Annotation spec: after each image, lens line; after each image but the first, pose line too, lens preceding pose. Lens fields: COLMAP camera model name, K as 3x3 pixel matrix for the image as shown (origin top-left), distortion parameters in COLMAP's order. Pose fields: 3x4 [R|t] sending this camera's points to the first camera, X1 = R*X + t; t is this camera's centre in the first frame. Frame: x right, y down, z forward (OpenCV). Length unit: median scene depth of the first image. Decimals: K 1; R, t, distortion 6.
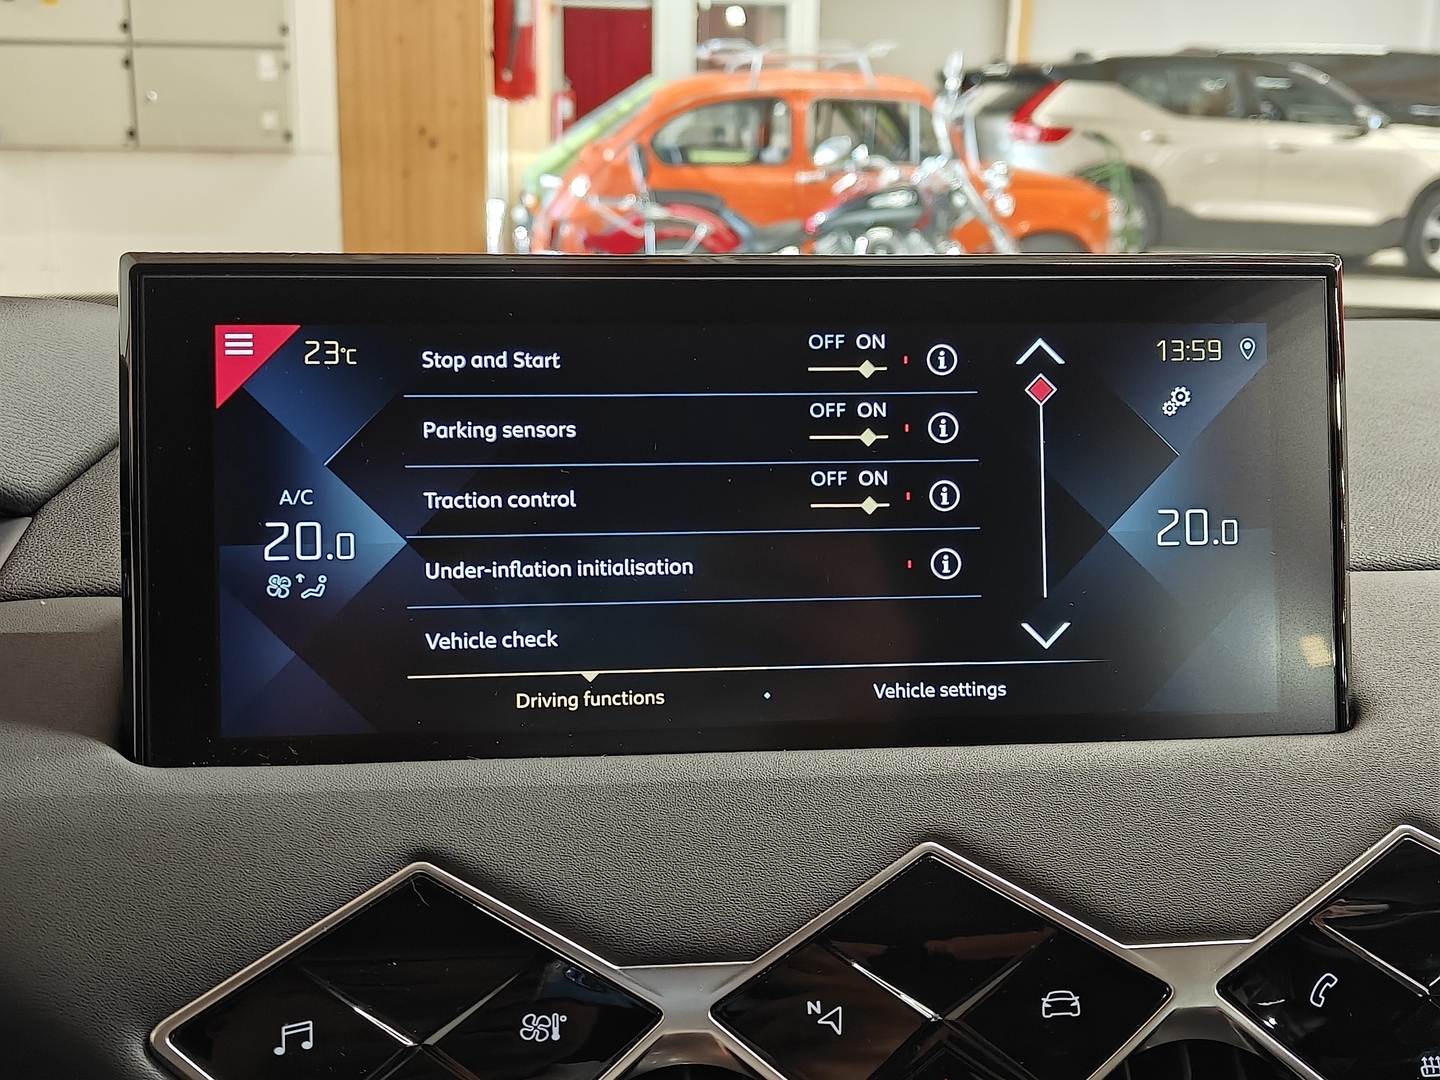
lens RADIAL K [[1687.8, 0, 709.5], [0, 1687.8, 540.7], [0, 0, 1]] dist [0.017208, -0.034790]
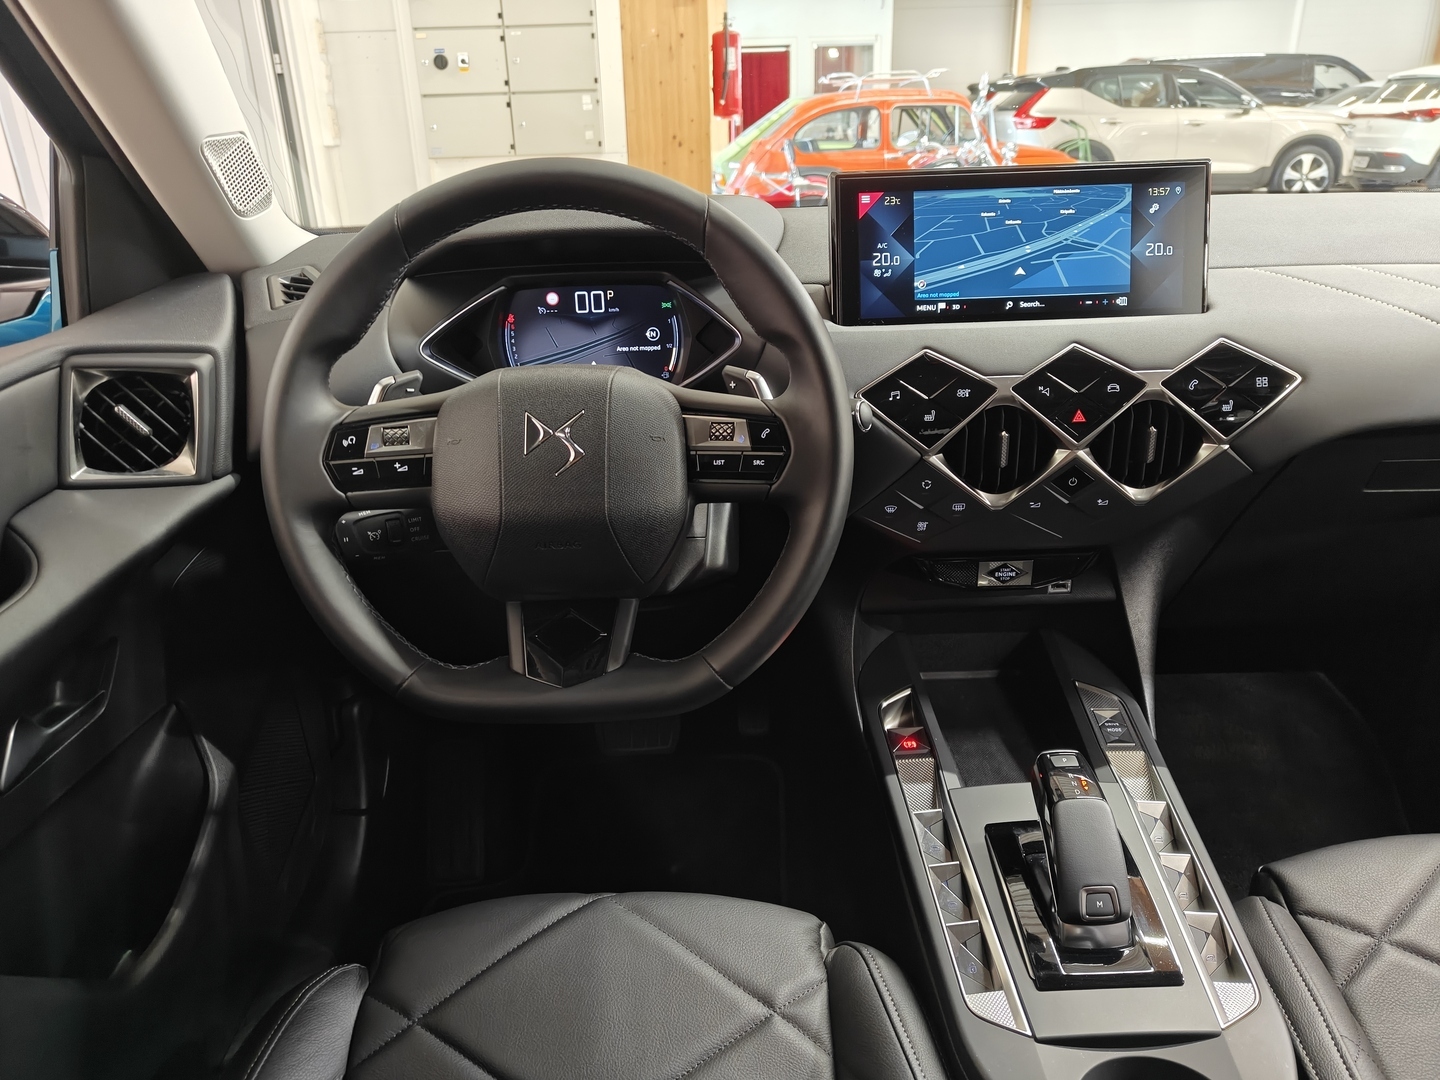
lens RADIAL K [[1012.3, 0, 713.3], [0, 1012.3, 542.9], [0, 0, 1]] dist [0.006938, -0.007527]
pose [[0.994858, -0.004630, -0.101173, -0.354547], [0.019372, 0.989210, 0.145219, 0.243810], [0.099409, -0.146433, 0.984213, -1.036841]]
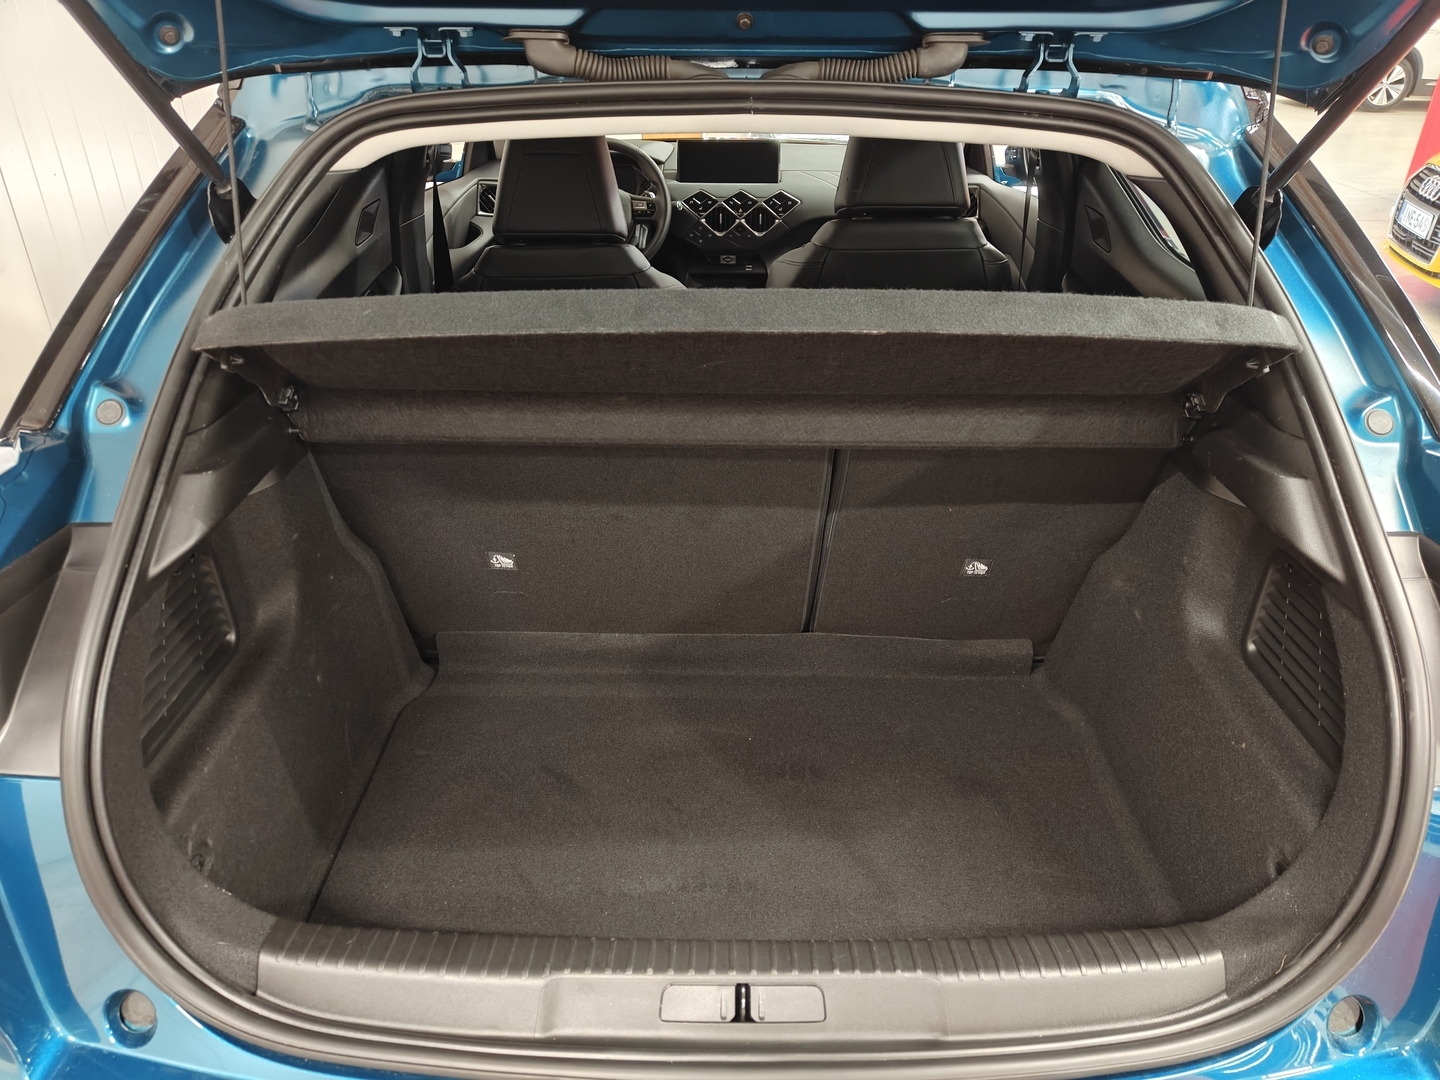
lens RADIAL K [[1021.9, 0, 716.3], [0, 1021.9, 540.7], [0, 0, 1]] dist [0.001264, -0.004448]
pose [[0.992394, 0.050920, -0.112078, 0.860824], [-0.022270, 0.969680, 0.243360, 0.793277], [0.121072, -0.239013, 0.963439, -6.418261]]
